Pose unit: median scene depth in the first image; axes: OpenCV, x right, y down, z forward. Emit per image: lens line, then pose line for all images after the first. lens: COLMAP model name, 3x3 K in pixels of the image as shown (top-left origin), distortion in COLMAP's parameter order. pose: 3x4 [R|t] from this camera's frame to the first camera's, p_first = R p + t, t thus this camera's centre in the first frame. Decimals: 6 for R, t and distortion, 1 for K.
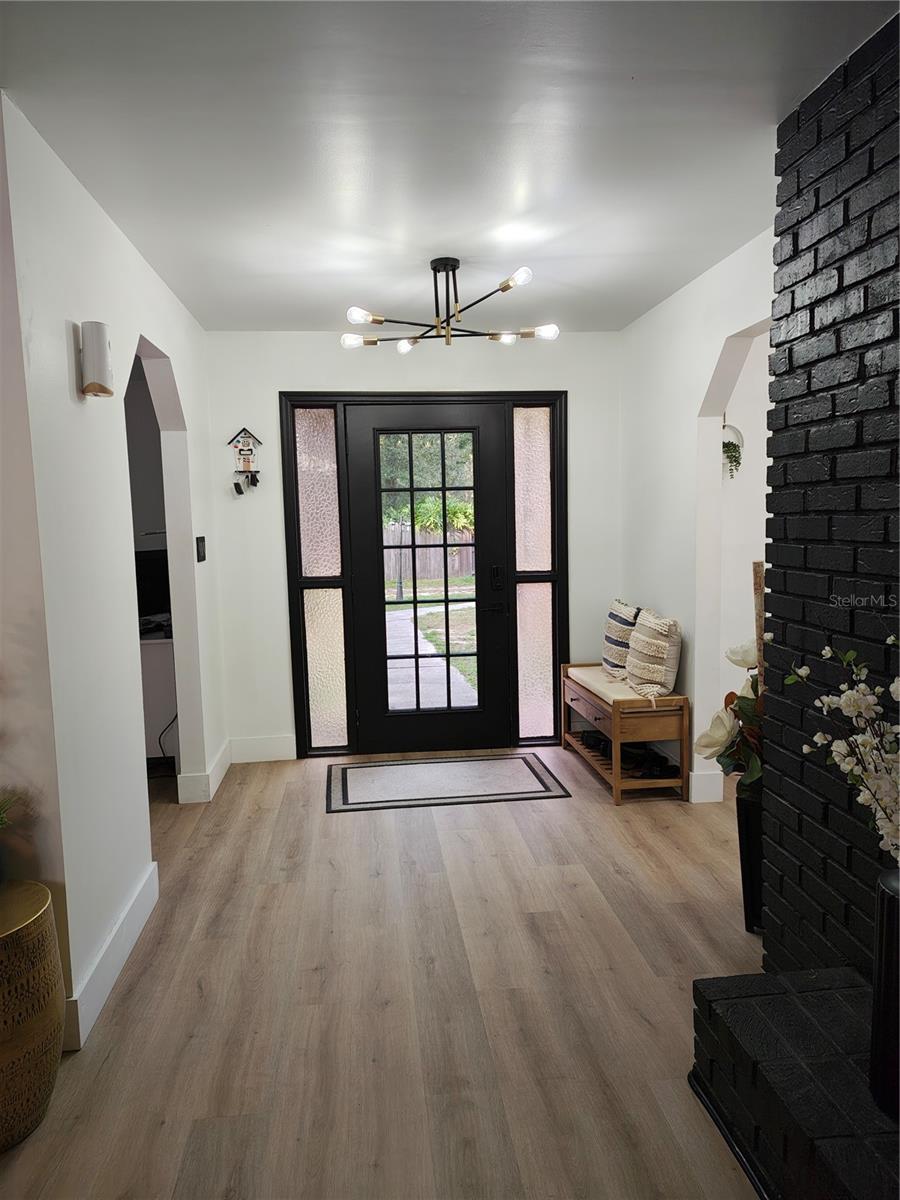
lens RADIAL K [[802.7, 0, 438.9], [0, 802.7, 598.7], [0, 0, 1]] dist [0.048764, -0.040196]
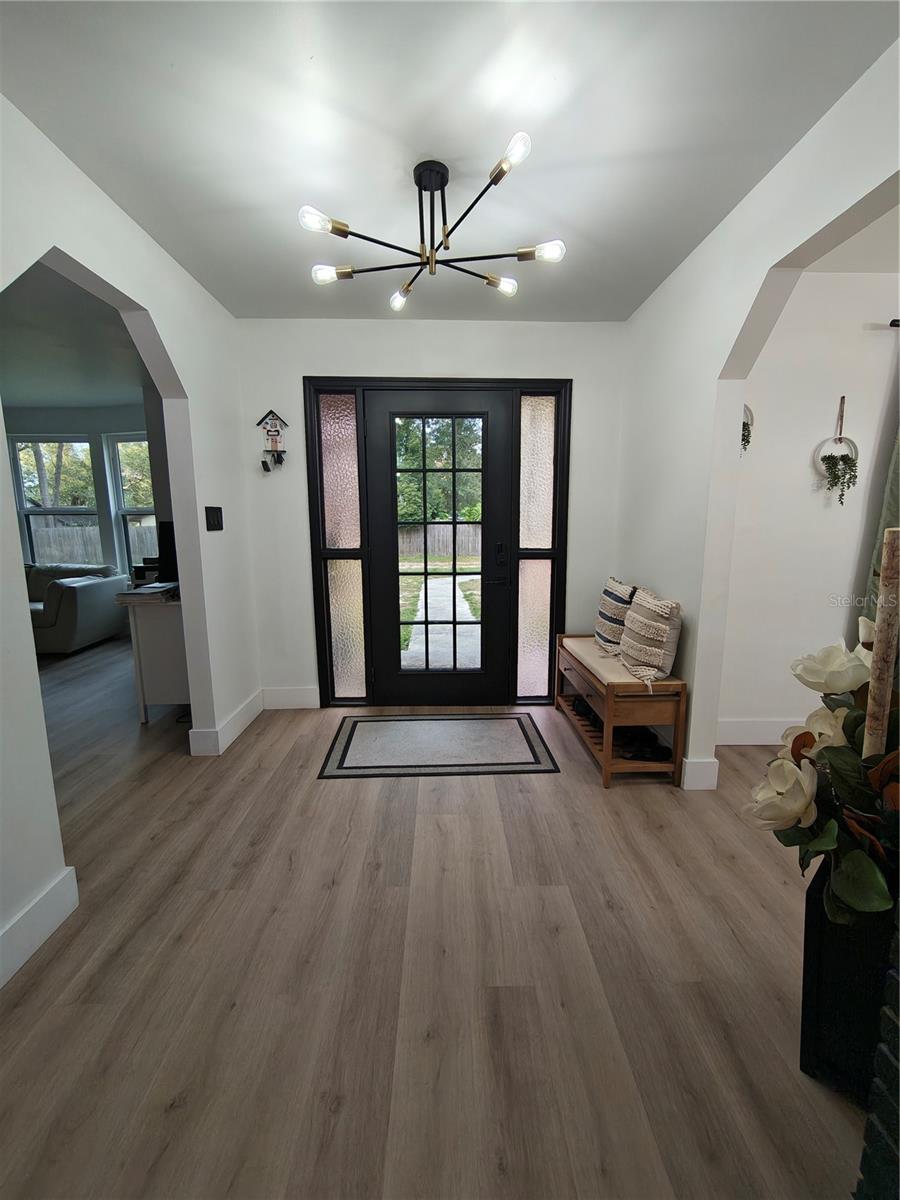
lens RADIAL K [[486.3, 0, 455.5], [0, 486.3, 595.6], [0, 0, 1]] dist [-0.007227, 0.000098]
pose [[0.997396, 0.031679, -0.064788, 0.058508], [-0.027958, 0.997951, 0.057554, -0.006117], [0.066479, -0.055593, 0.996238, 0.350987]]
